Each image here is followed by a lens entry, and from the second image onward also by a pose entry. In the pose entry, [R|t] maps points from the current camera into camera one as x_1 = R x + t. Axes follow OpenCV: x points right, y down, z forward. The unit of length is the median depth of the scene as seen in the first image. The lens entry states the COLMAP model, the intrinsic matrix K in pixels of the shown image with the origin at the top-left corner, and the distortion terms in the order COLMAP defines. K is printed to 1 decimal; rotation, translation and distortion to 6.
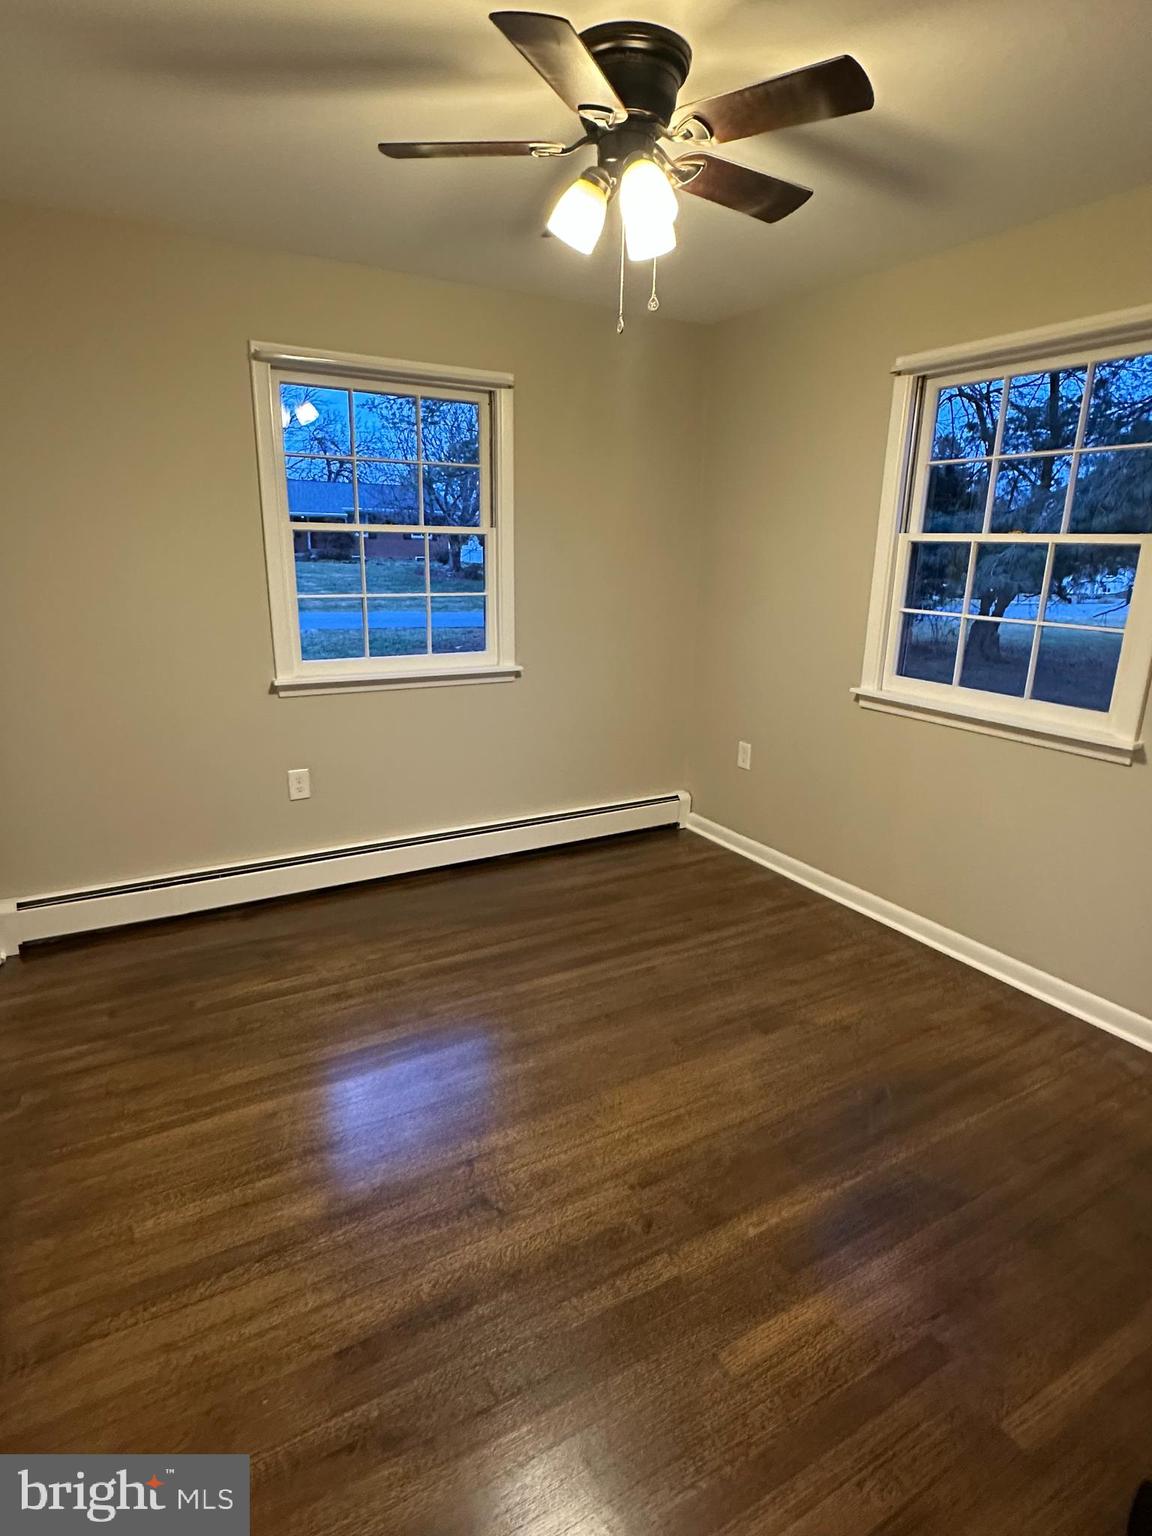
lens RADIAL K [[838.4, 0, 576.0], [0, 838.4, 768.0], [0, 0, 1]] dist [-0.000020, -0.000576]
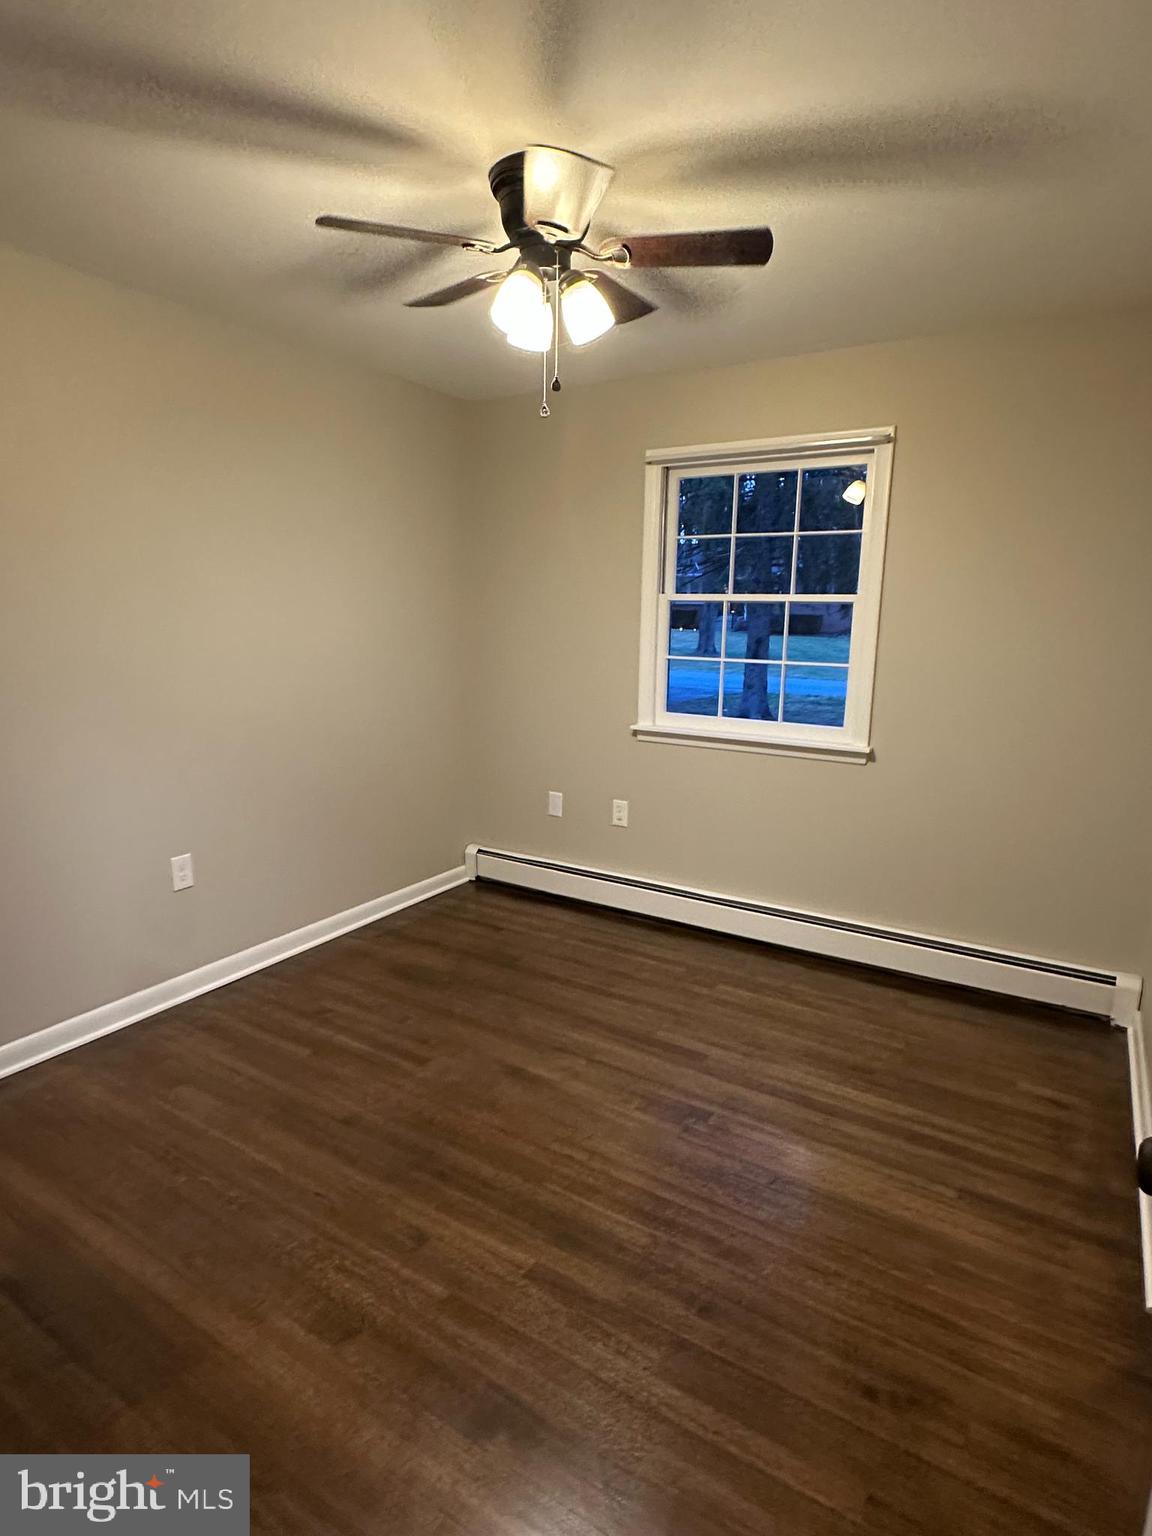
lens RADIAL K [[838.4, 0, 576.0], [0, 838.4, 768.0], [0, 0, 1]] dist [-0.000020, -0.000576]
pose [[0.470004, 0.134495, -0.872357, 0.600814], [-0.246886, 0.968906, 0.016365, -0.042949], [0.847433, 0.207681, 0.488595, 0.345598]]
